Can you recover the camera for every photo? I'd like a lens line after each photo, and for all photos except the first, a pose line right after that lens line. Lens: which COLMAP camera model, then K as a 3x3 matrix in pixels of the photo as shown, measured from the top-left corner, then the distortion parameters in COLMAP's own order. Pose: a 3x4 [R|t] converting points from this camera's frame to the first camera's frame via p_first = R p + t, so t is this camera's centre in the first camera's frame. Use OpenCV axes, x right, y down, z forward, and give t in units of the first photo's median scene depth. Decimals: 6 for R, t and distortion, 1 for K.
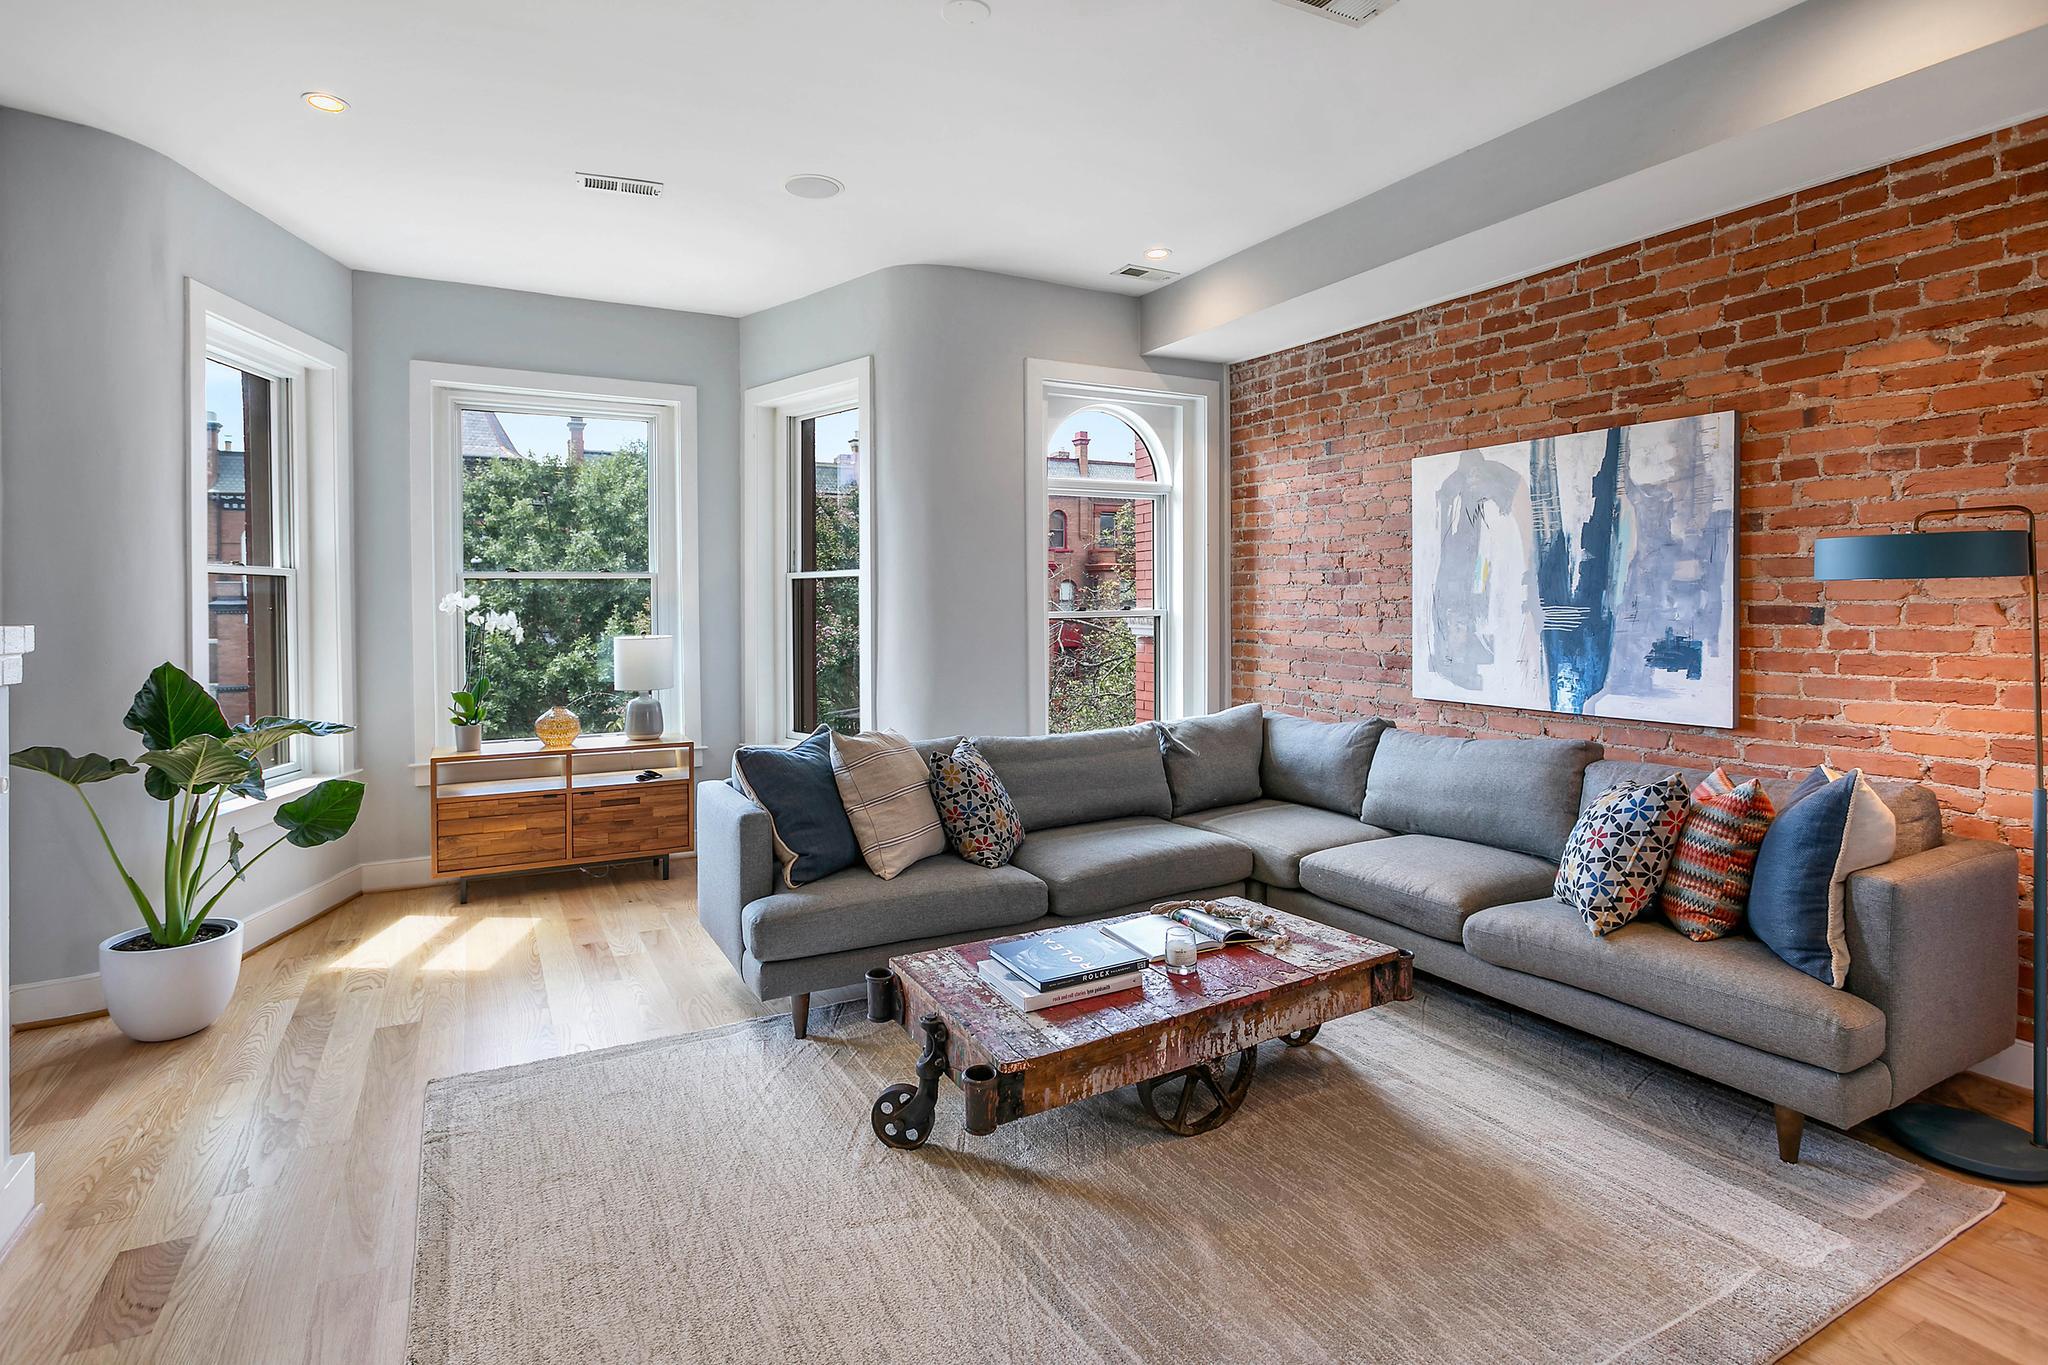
lens RADIAL K [[1072.8, 0, 1036.6], [0, 1072.8, 609.0], [0, 0, 1]] dist [0.003355, 0.001304]
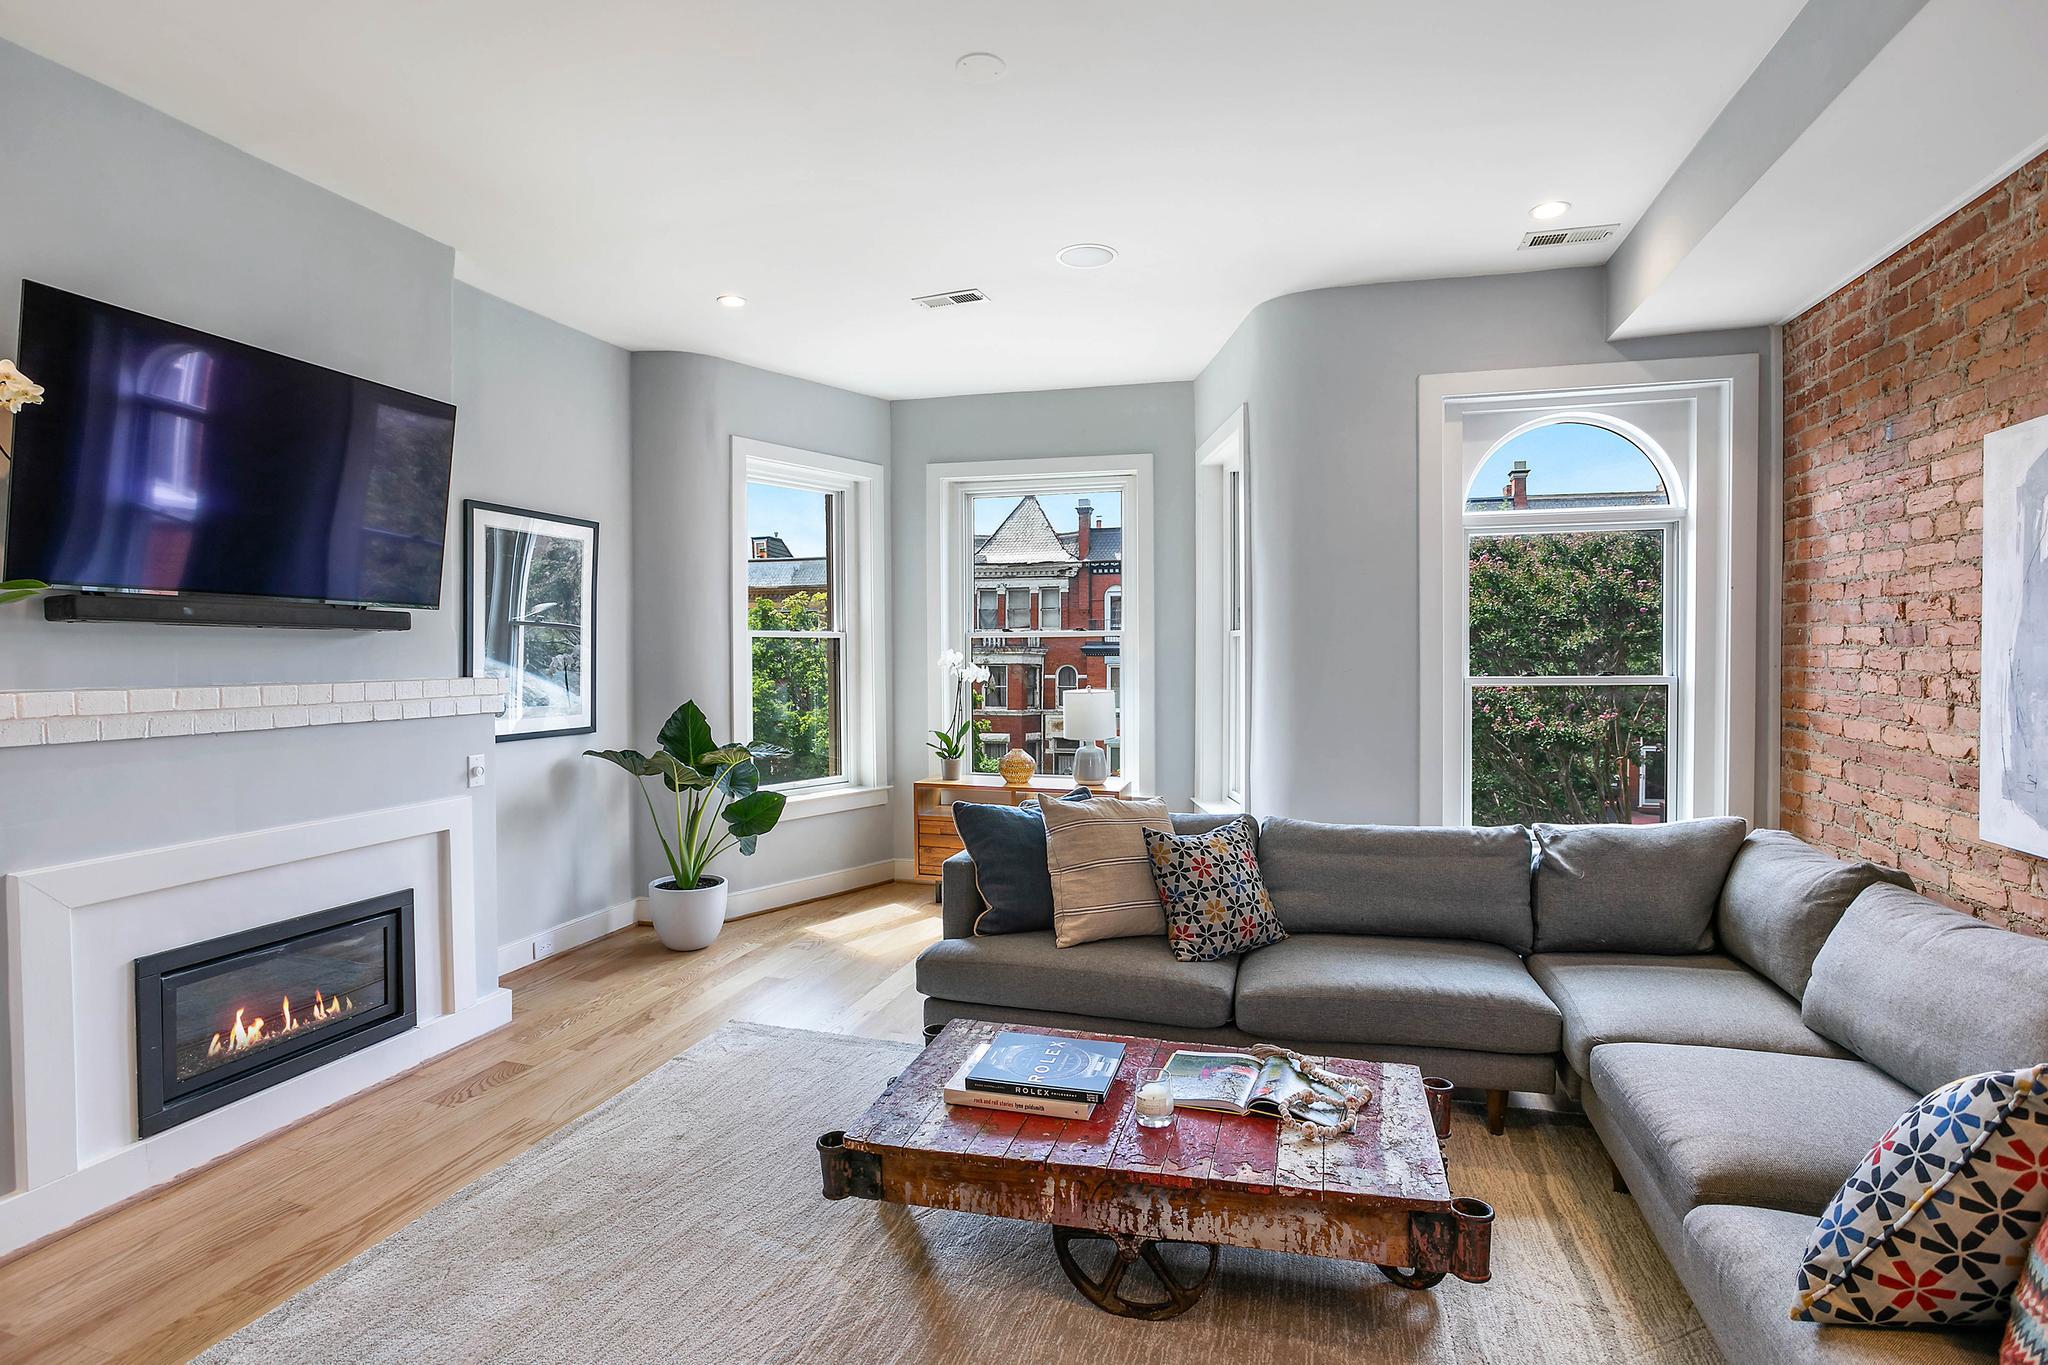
lens RADIAL K [[1026.8, 0, 1024.0], [0, 1026.8, 682.5], [0, 0, 1]] dist [-0.011923, 0.014055]
pose [[0.714094, 0.028729, -0.699460, 0.432916], [-0.009239, 0.999457, 0.031618, -0.020448], [0.699989, -0.016116, 0.713972, 0.264726]]
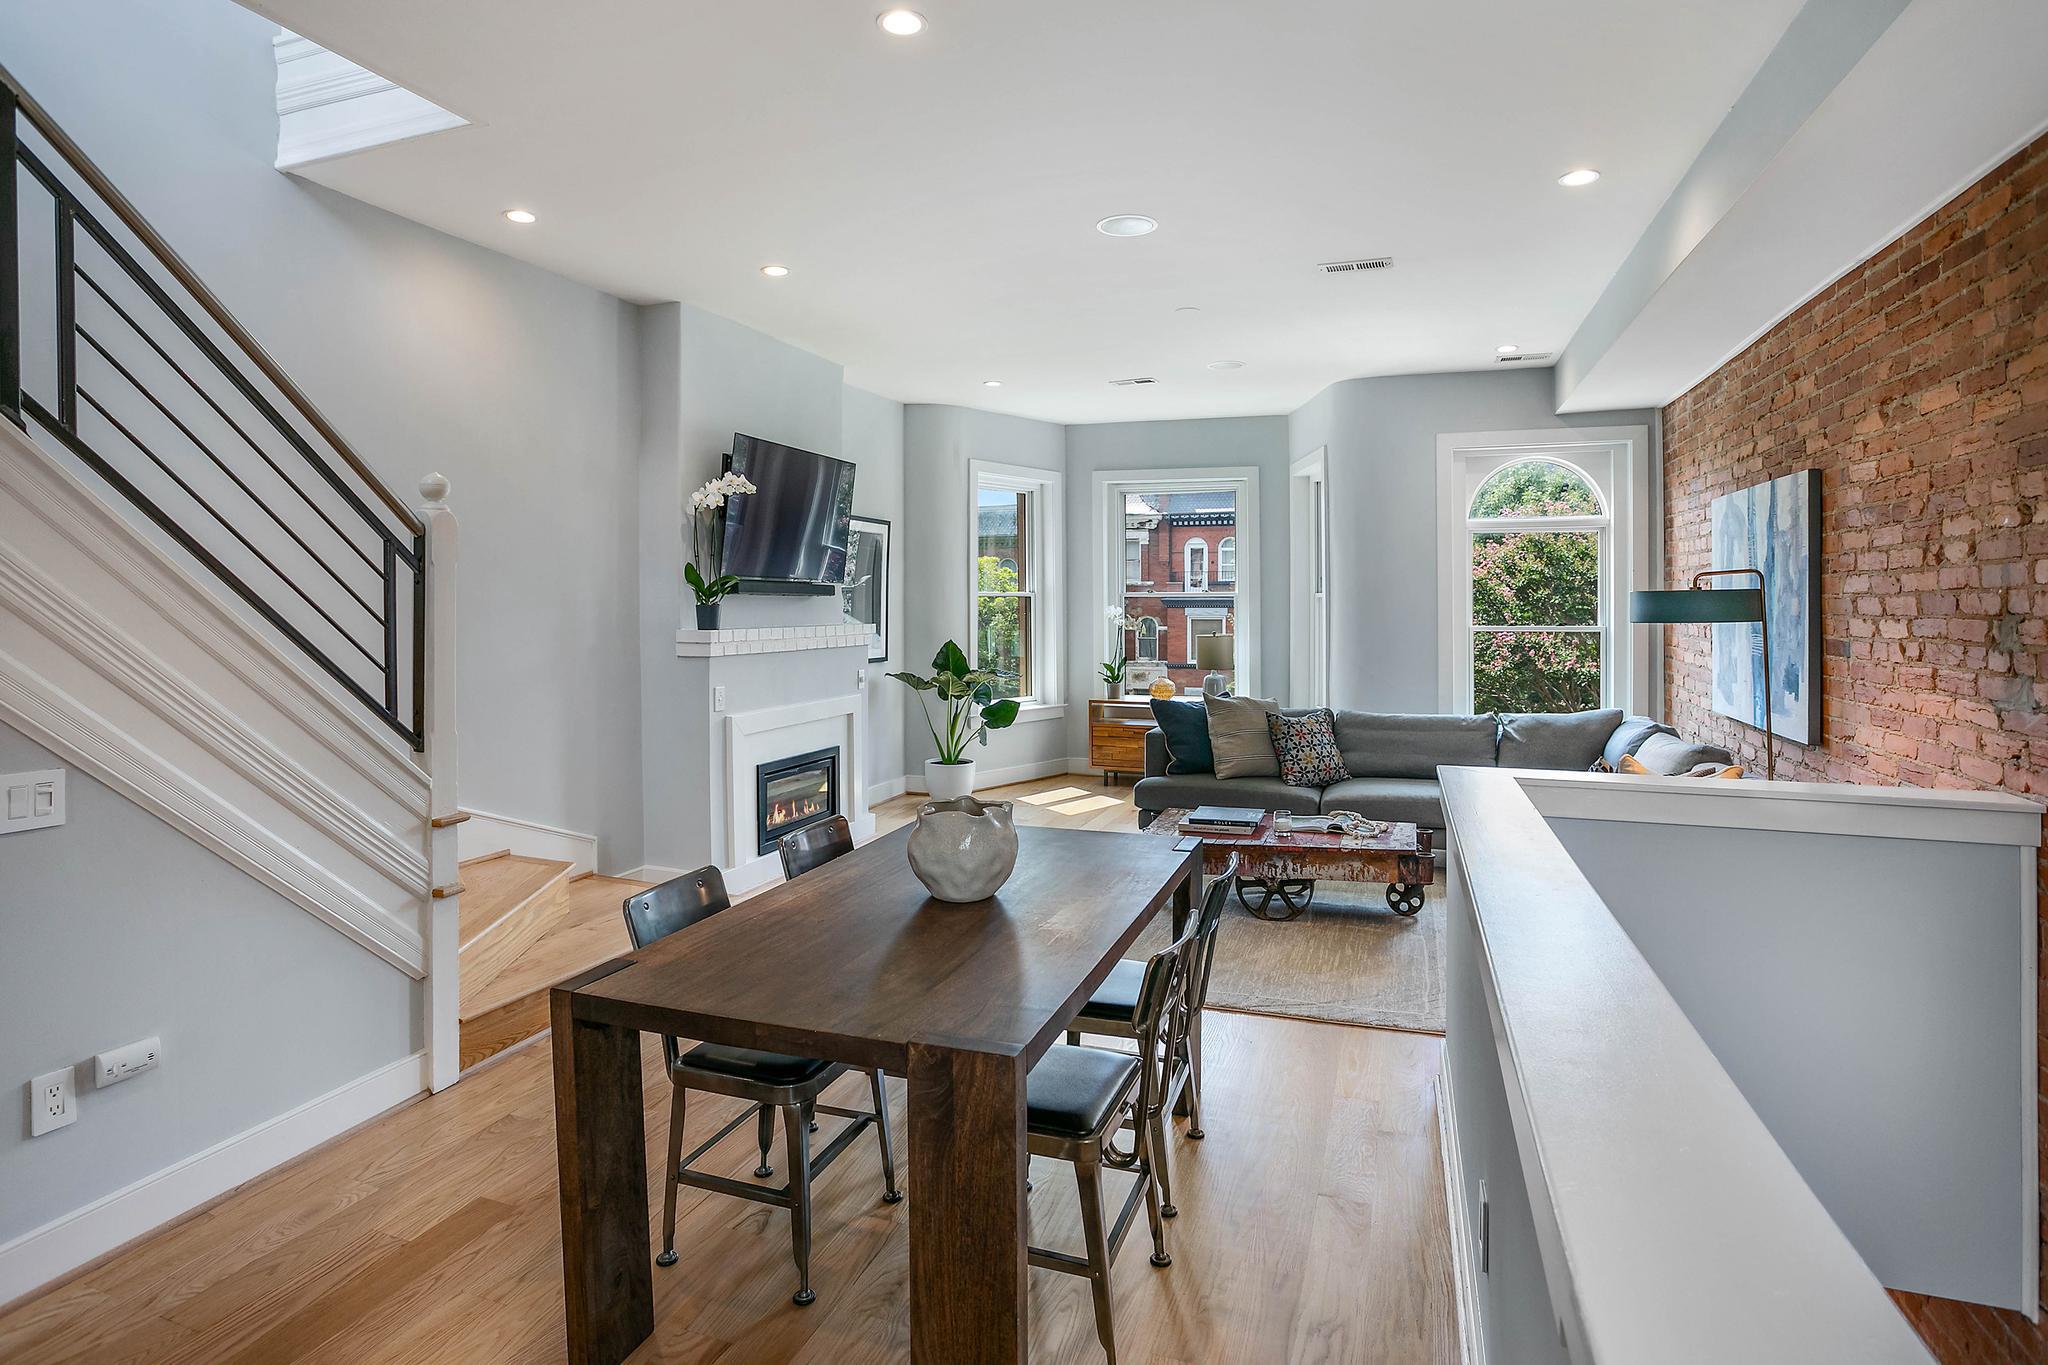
lens RADIAL K [[1119.8, 0, 1056.1], [0, 1119.8, 605.4], [0, 0, 1]] dist [-0.001473, 0.088502]
pose [[0.696833, 0.012043, -0.717132, 0.846155], [-0.012230, 0.999913, 0.004908, -0.029890], [0.717129, 0.005350, 0.696920, -0.388368]]
